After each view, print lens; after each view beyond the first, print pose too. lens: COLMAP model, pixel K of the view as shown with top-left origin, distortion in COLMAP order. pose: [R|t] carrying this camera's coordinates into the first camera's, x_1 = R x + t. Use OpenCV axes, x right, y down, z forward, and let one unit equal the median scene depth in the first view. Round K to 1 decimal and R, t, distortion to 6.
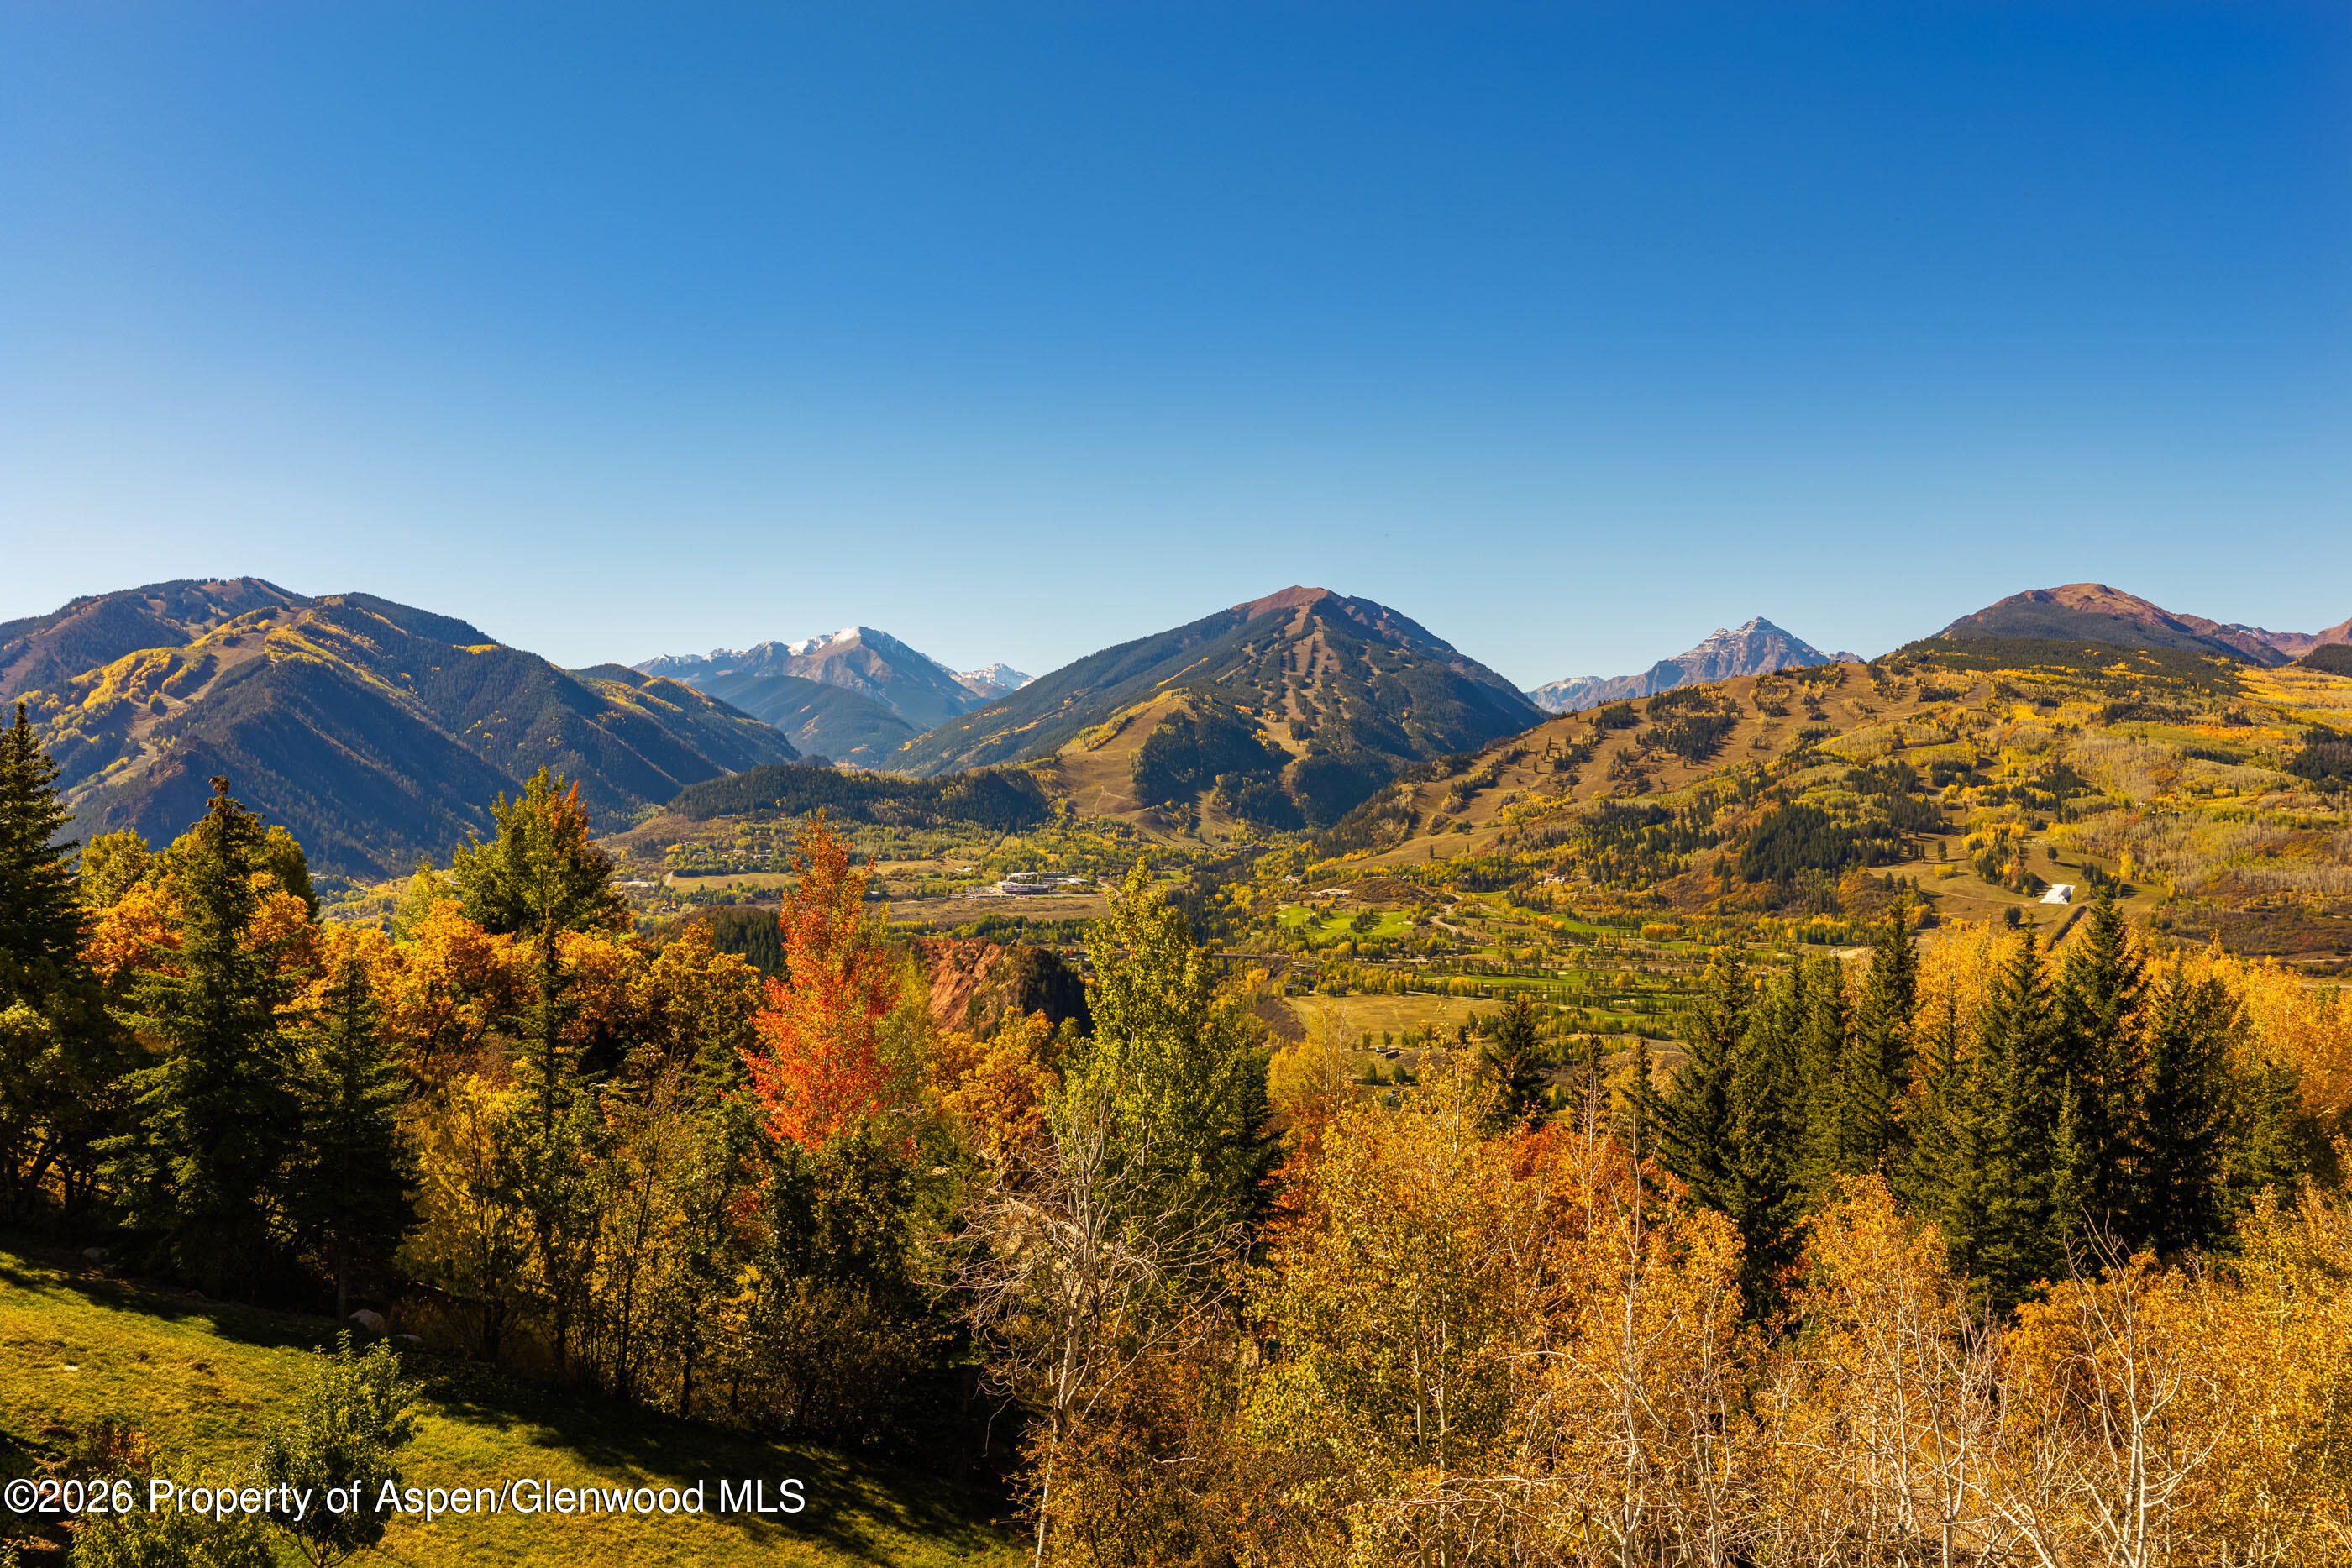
lens RADIAL K [[1938.2, 0, 1181.2], [0, 1938.2, 783.7], [0, 0, 1]] dist [0.028224, -0.052677]
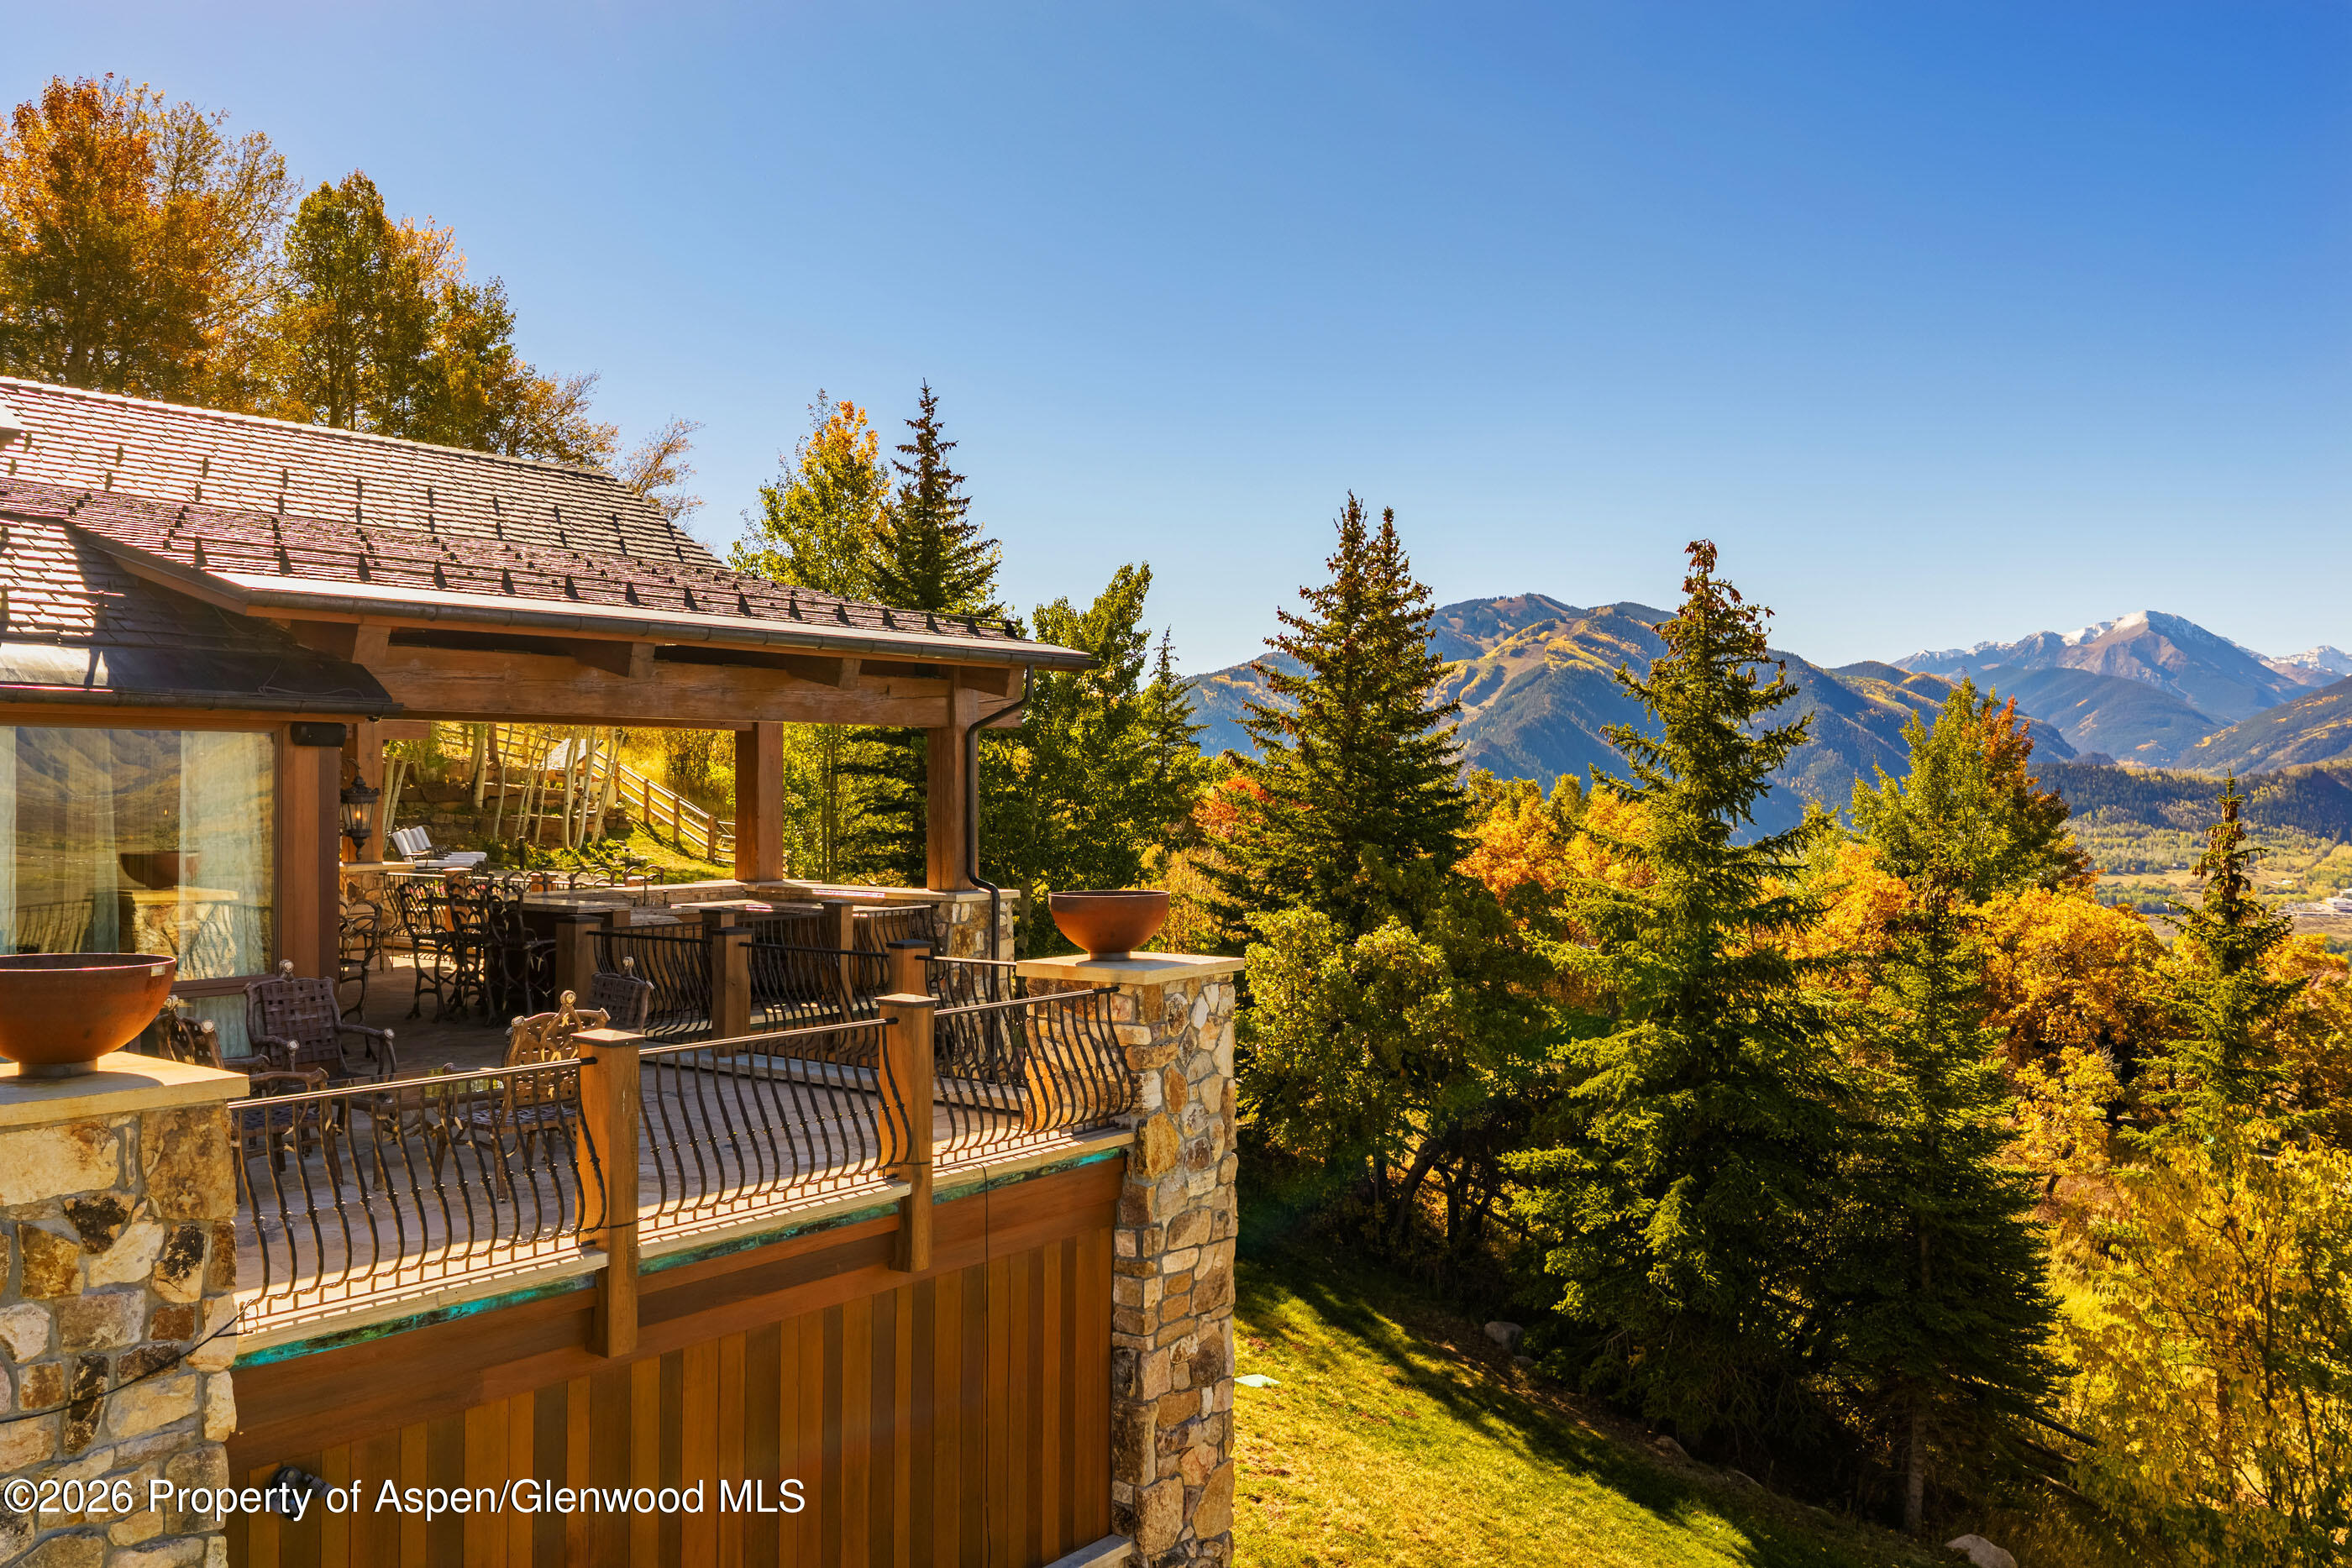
lens RADIAL K [[1938.2, 0, 1181.2], [0, 1938.2, 783.7], [0, 0, 1]] dist [0.028224, -0.052677]
pose [[0.810941, 0.002548, -0.585122, -0.281746], [-0.002488, 0.999996, 0.000907, 0.067878], [0.585123, 0.000721, 0.810944, 0.442776]]
